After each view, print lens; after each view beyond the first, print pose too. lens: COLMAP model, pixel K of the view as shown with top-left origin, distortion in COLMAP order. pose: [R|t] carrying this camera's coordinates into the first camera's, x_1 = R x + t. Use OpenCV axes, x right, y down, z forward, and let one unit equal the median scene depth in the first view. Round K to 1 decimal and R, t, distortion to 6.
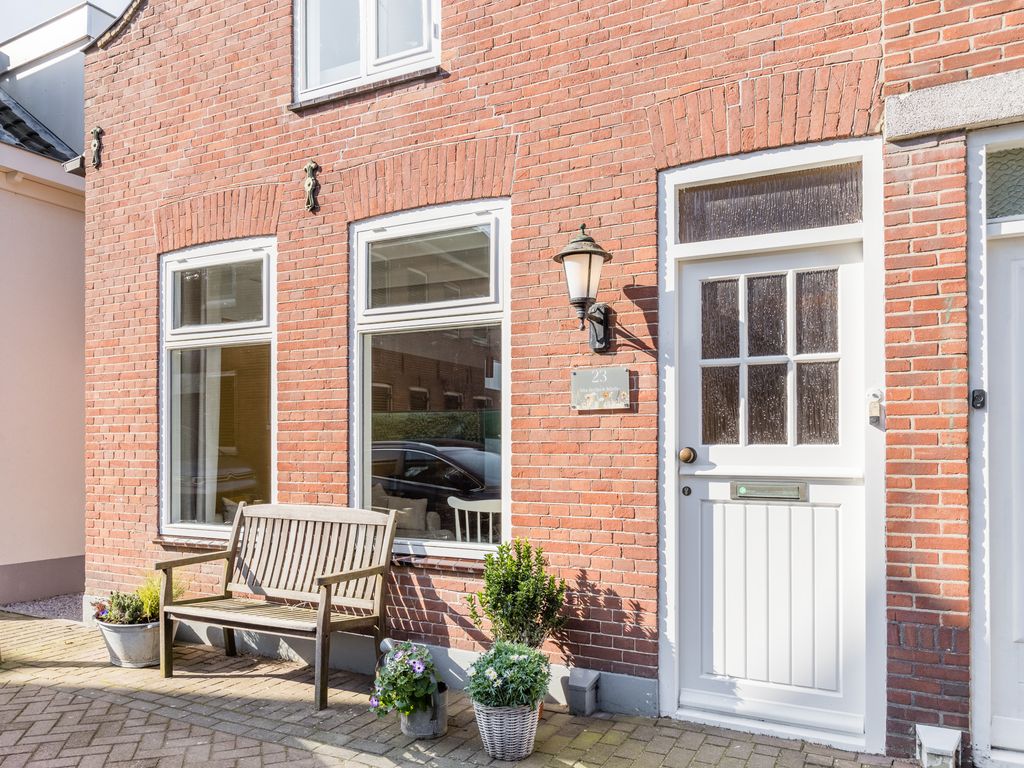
lens RADIAL K [[807.1, 0, 512.0], [0, 807.1, 384.0], [0, 0, 1]] dist [0.004355, 0.001129]
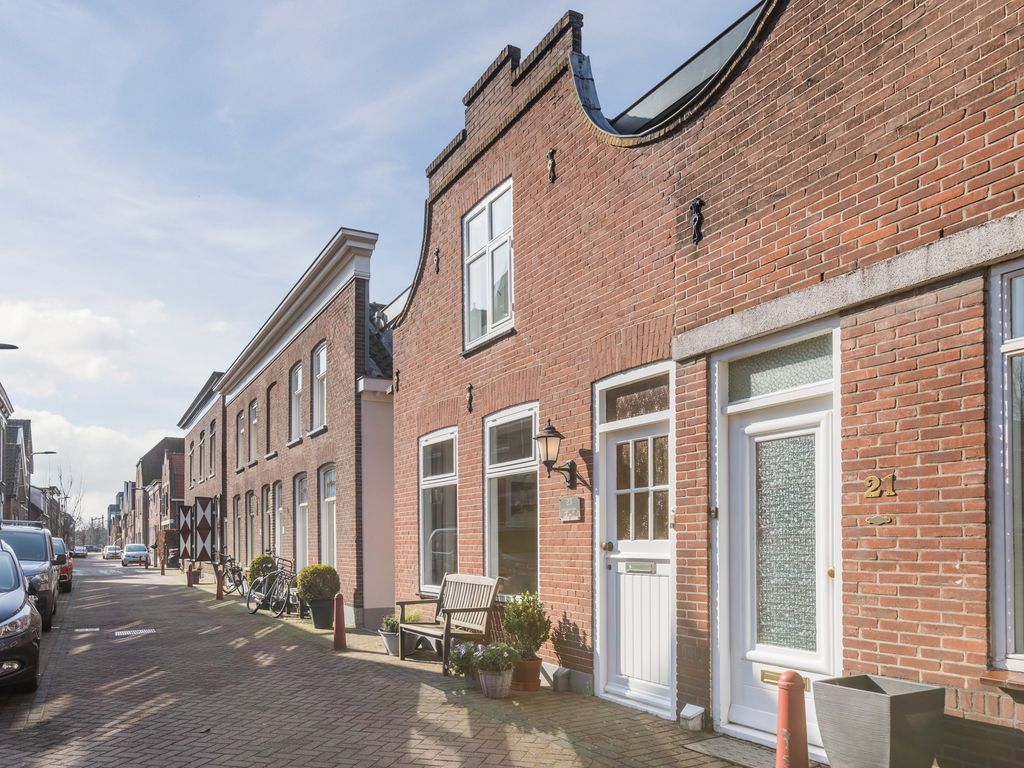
lens RADIAL K [[935.0, 0, 512.0], [0, 935.0, 384.0], [0, 0, 1]] dist [-0.000947, 0.001561]
pose [[0.805143, -0.104227, -0.583850, 1.247483], [0.052812, 0.993126, -0.104459, -0.058937], [0.590724, 0.053270, 0.805113, -0.752477]]
